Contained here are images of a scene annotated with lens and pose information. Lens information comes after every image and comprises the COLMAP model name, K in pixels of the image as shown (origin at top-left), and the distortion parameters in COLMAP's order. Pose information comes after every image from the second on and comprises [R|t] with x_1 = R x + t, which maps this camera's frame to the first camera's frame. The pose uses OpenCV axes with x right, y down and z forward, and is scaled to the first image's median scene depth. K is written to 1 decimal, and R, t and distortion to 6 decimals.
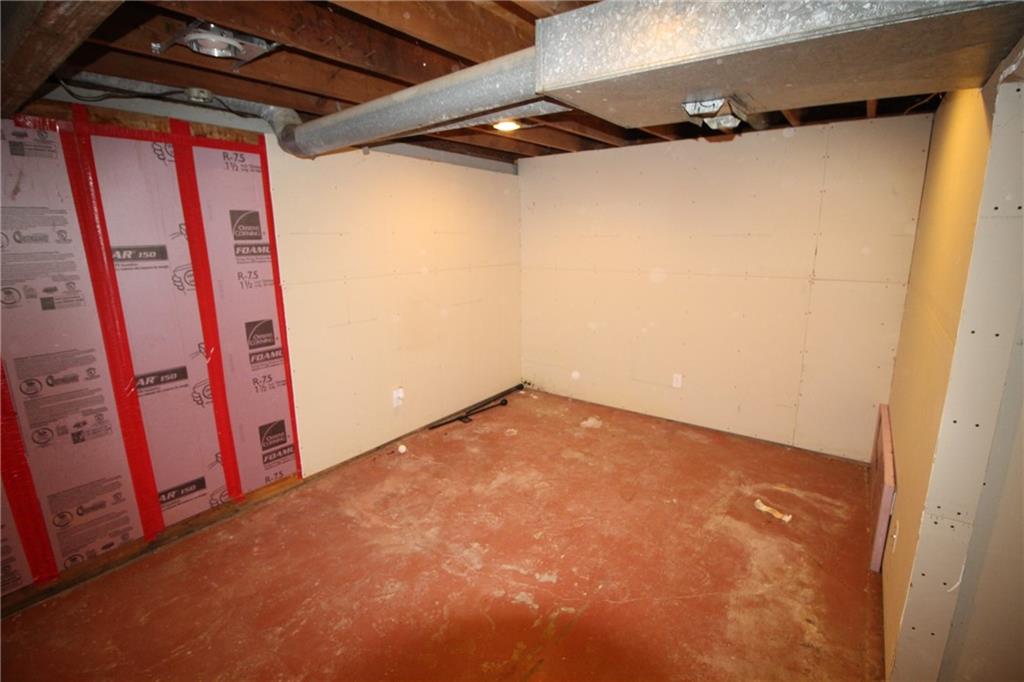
lens RADIAL K [[485.2, 0, 511.6], [0, 485.2, 341.0], [0, 0, 1]] dist [-0.032958, -0.003408]
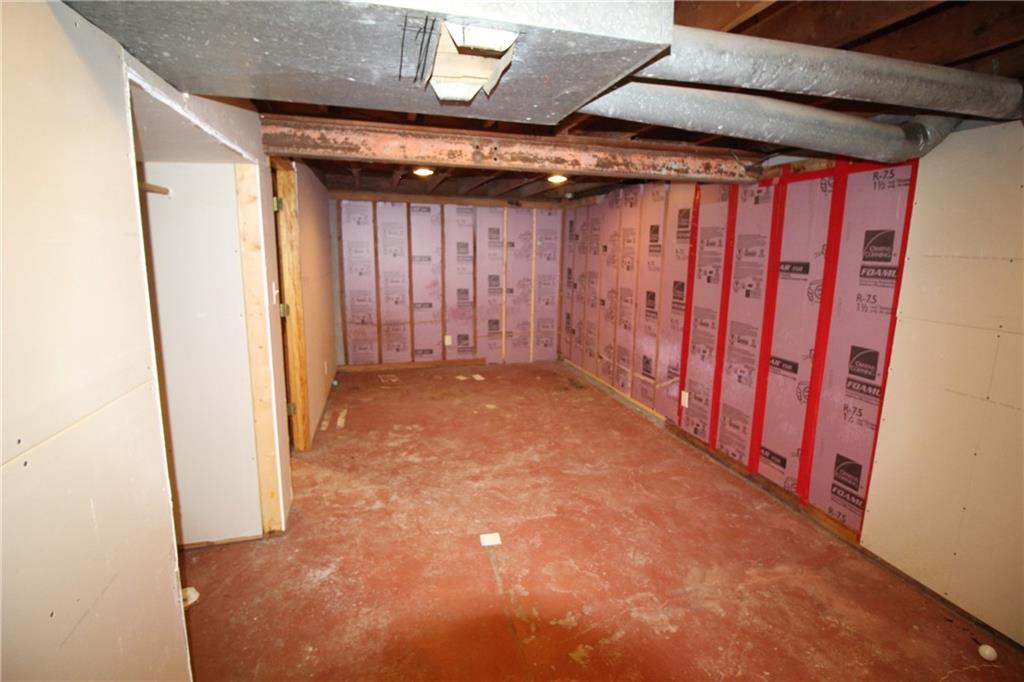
lens RADIAL K [[485.2, 0, 511.1], [0, 485.2, 340.2], [0, 0, 1]] dist [-0.032958, -0.003408]
pose [[-0.640612, 0.132942, -0.756269, 0.622806], [-0.178584, 0.932097, 0.315124, -0.231363], [0.746810, 0.336930, -0.573371, 1.047653]]
